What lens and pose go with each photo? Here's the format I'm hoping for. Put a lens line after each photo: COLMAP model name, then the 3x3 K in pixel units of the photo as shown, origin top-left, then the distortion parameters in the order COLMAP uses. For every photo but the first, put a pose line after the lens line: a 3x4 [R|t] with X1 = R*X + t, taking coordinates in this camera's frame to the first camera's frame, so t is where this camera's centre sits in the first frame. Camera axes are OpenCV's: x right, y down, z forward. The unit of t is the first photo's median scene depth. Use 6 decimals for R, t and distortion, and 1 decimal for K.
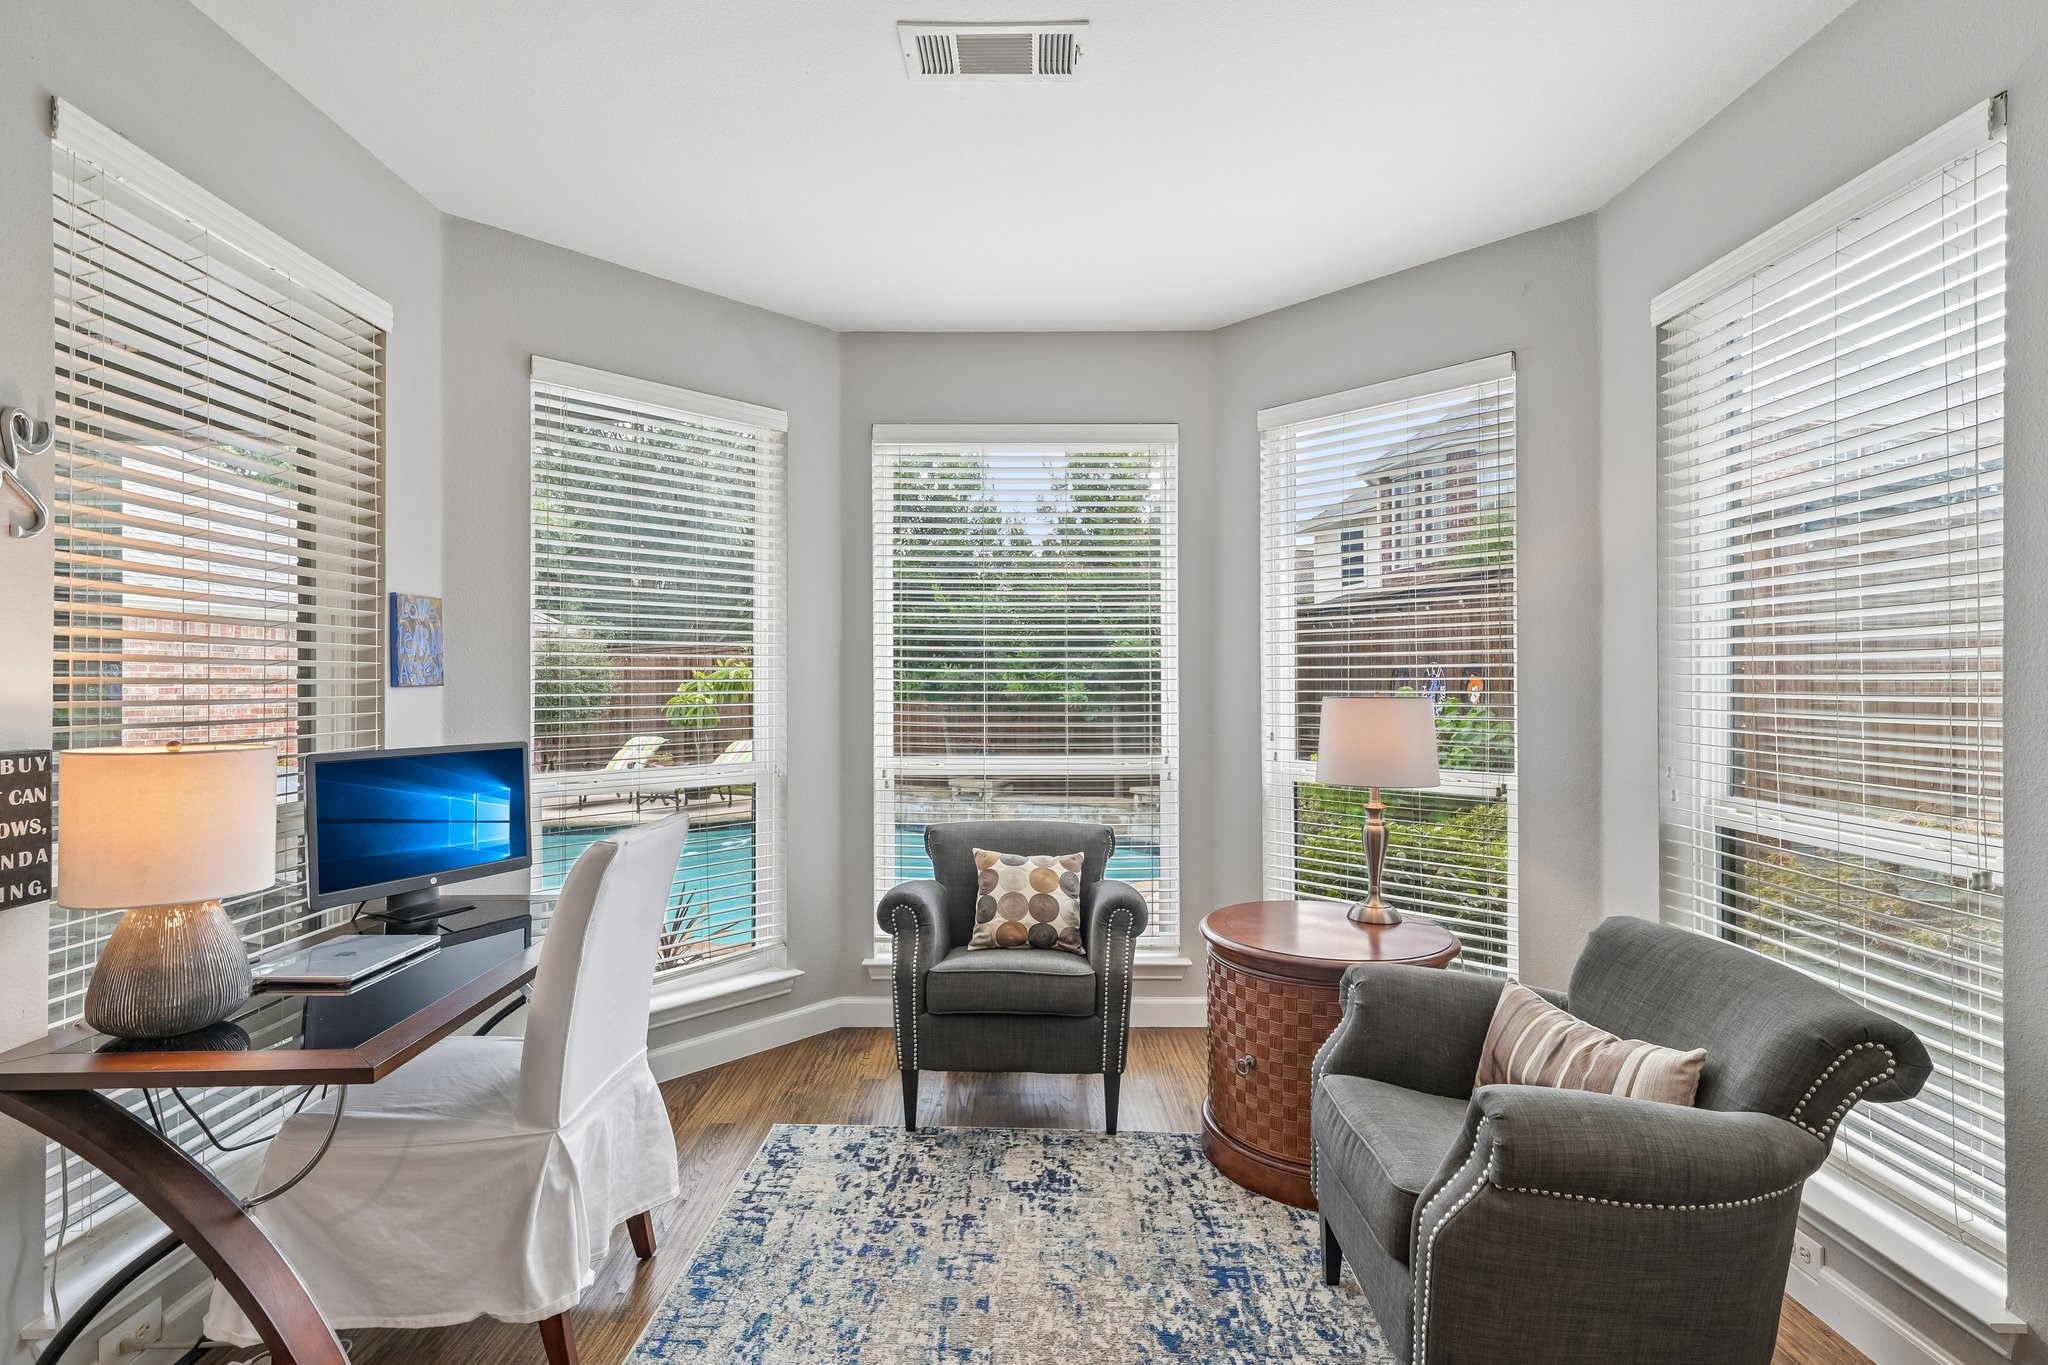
lens RADIAL K [[938.6, 0, 1033.8], [0, 938.6, 677.8], [0, 0, 1]] dist [-0.003973, -0.000184]
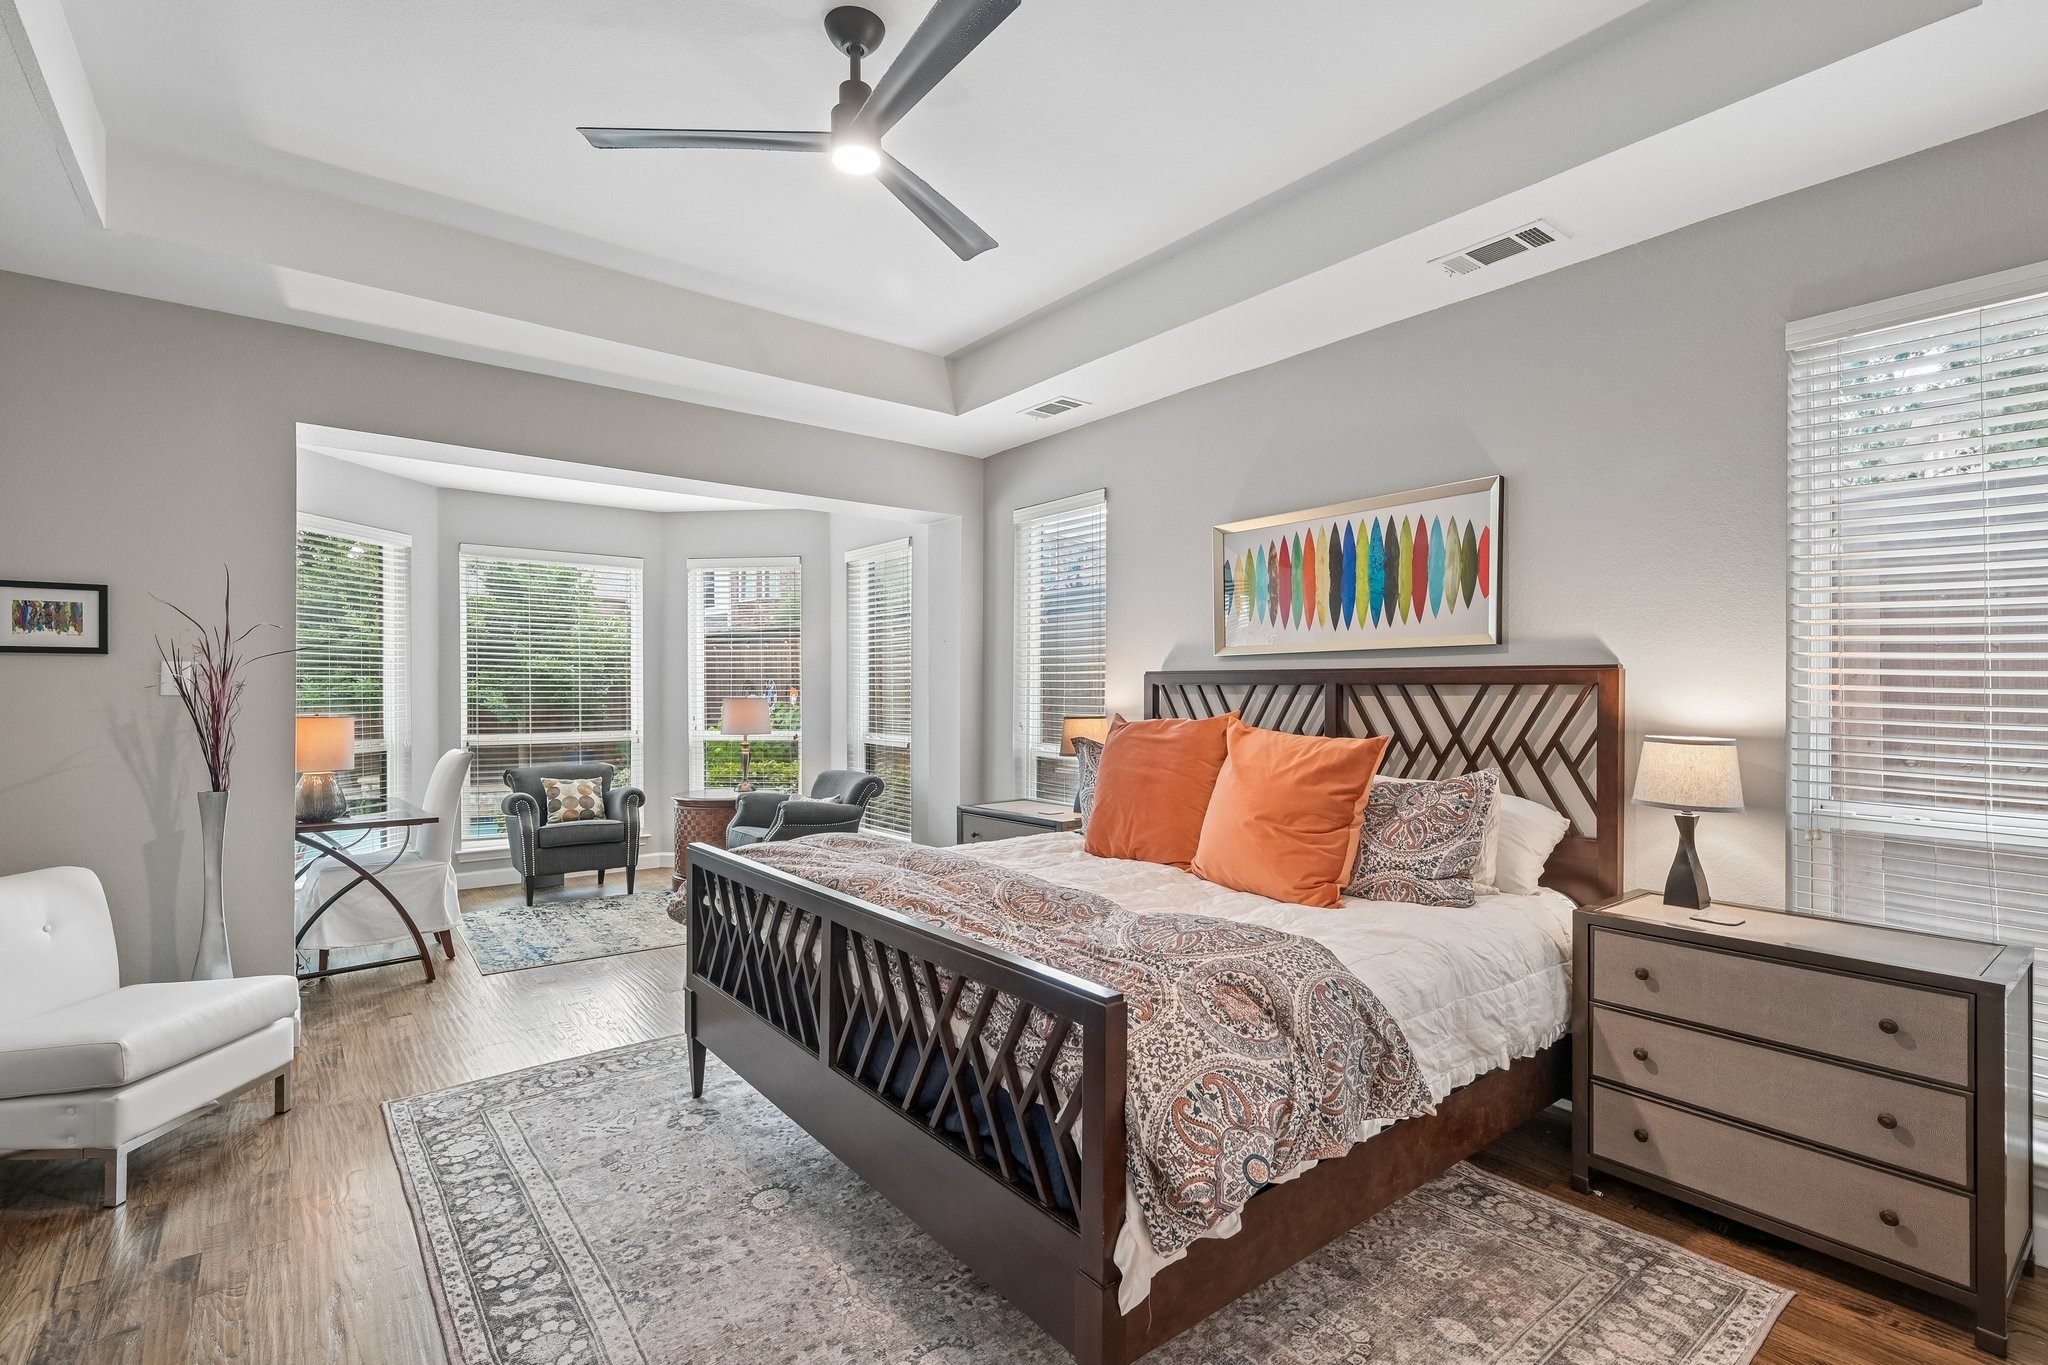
lens RADIAL K [[938.6, 0, 1027.6], [0, 938.6, 687.6], [0, 0, 1]] dist [-0.003973, -0.000184]
pose [[0.786270, 0.003838, 0.617871, -0.497823], [-0.001104, 0.999988, -0.004806, 0.004317], [-0.617881, 0.003097, 0.786265, -1.202715]]
